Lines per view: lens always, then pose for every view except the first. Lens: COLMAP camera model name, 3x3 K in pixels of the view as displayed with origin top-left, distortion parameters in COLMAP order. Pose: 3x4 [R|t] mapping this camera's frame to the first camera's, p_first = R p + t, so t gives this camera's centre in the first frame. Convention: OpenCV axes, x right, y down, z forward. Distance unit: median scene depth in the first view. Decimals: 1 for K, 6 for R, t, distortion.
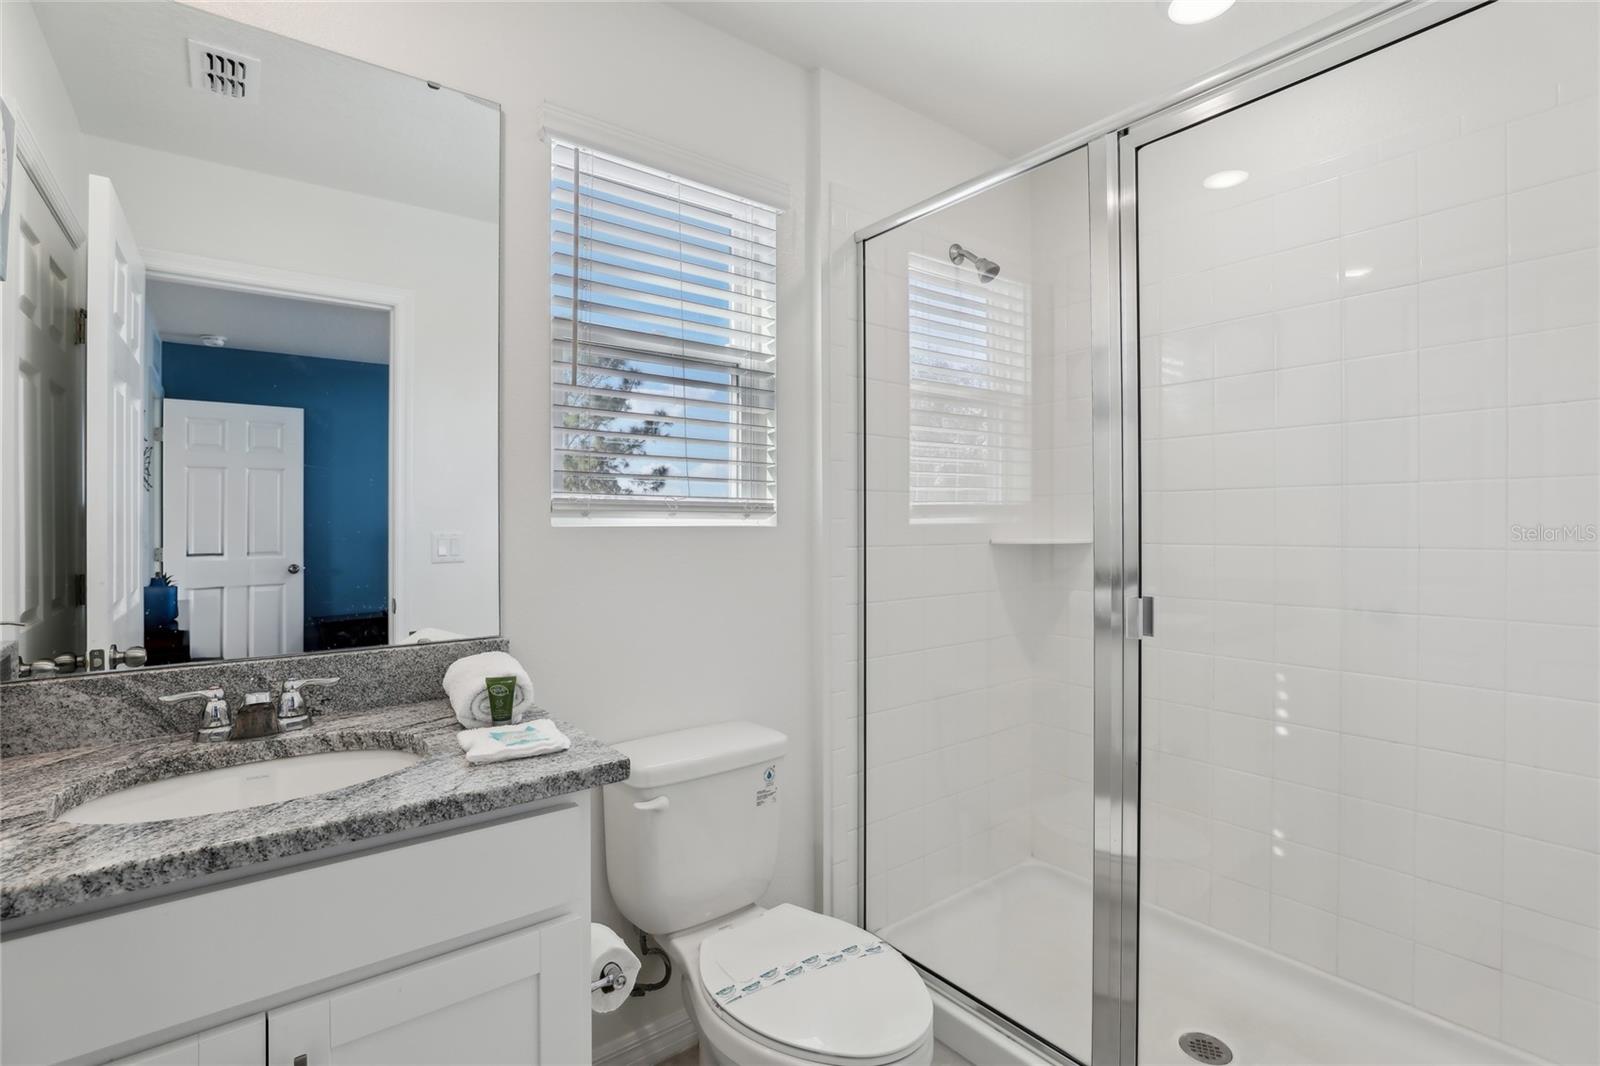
lens RADIAL K [[744.8, 0, 803.6], [0, 744.8, 527.5], [0, 0, 1]] dist [-0.034529, 0.004430]
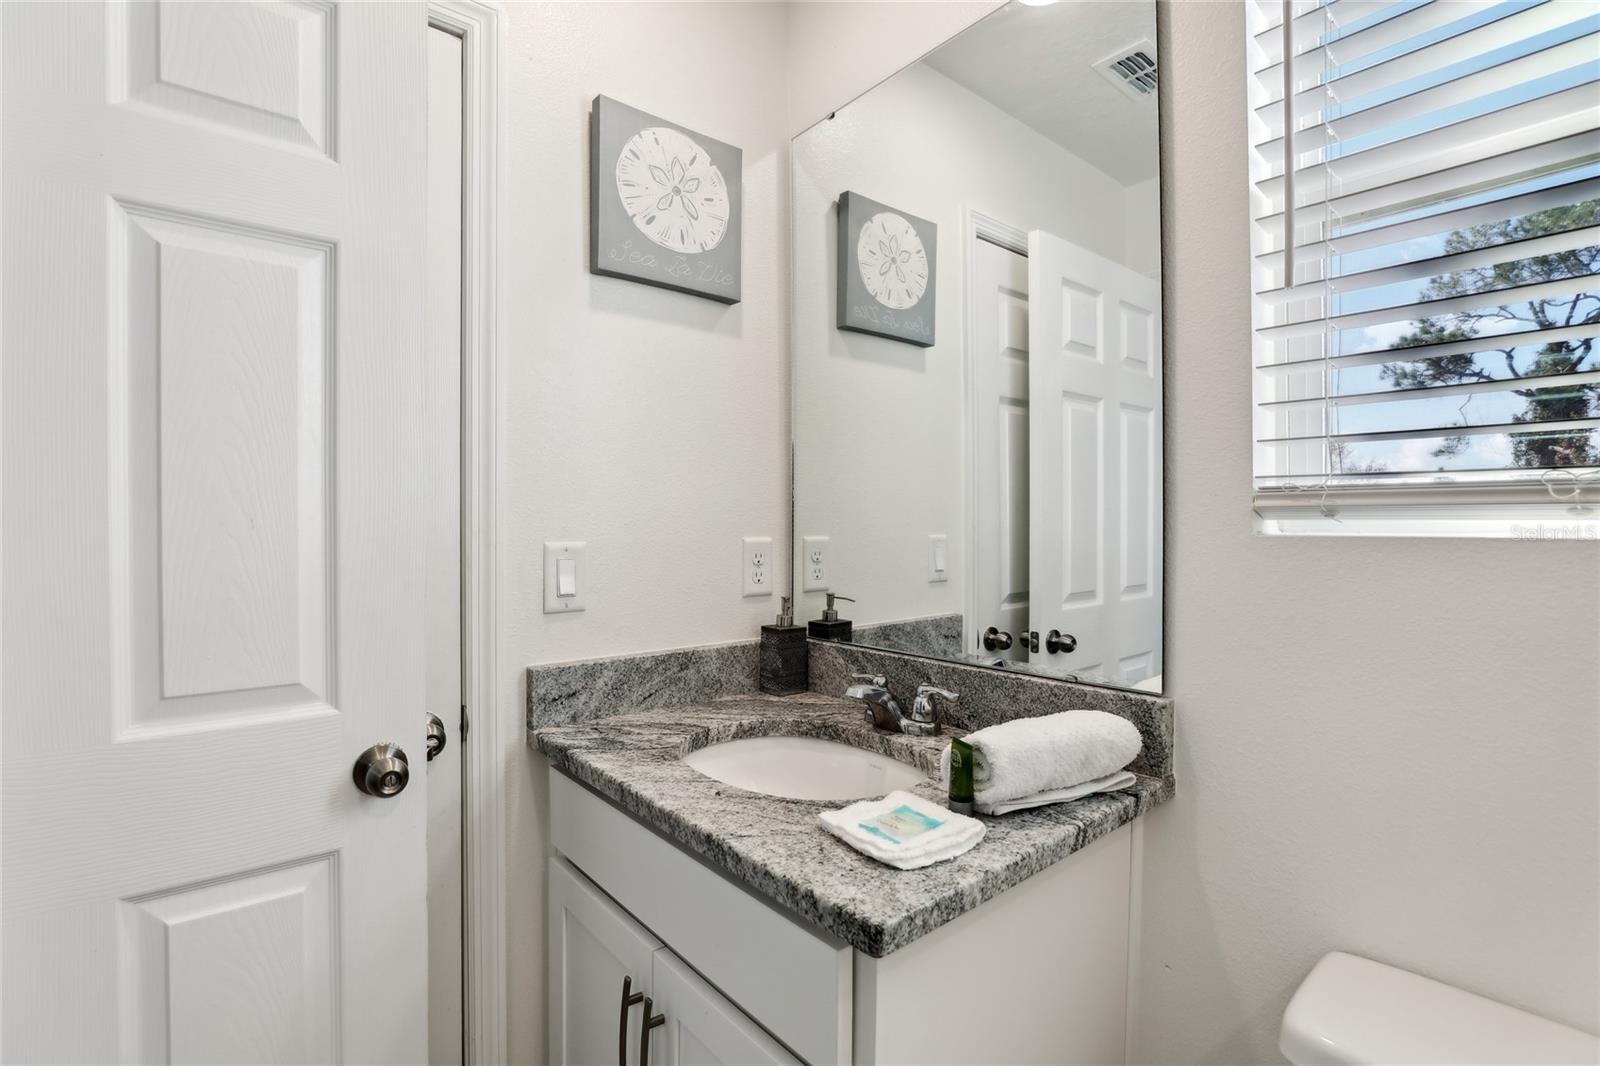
lens RADIAL K [[744.8, 0, 793.4], [0, 744.8, 530.1], [0, 0, 1]] dist [-0.034529, 0.004430]
pose [[0.030924, 0.010793, -0.999463, 0.372396], [-0.001728, 0.999941, 0.010744, -0.017198], [0.999520, 0.001395, 0.030941, 0.952092]]
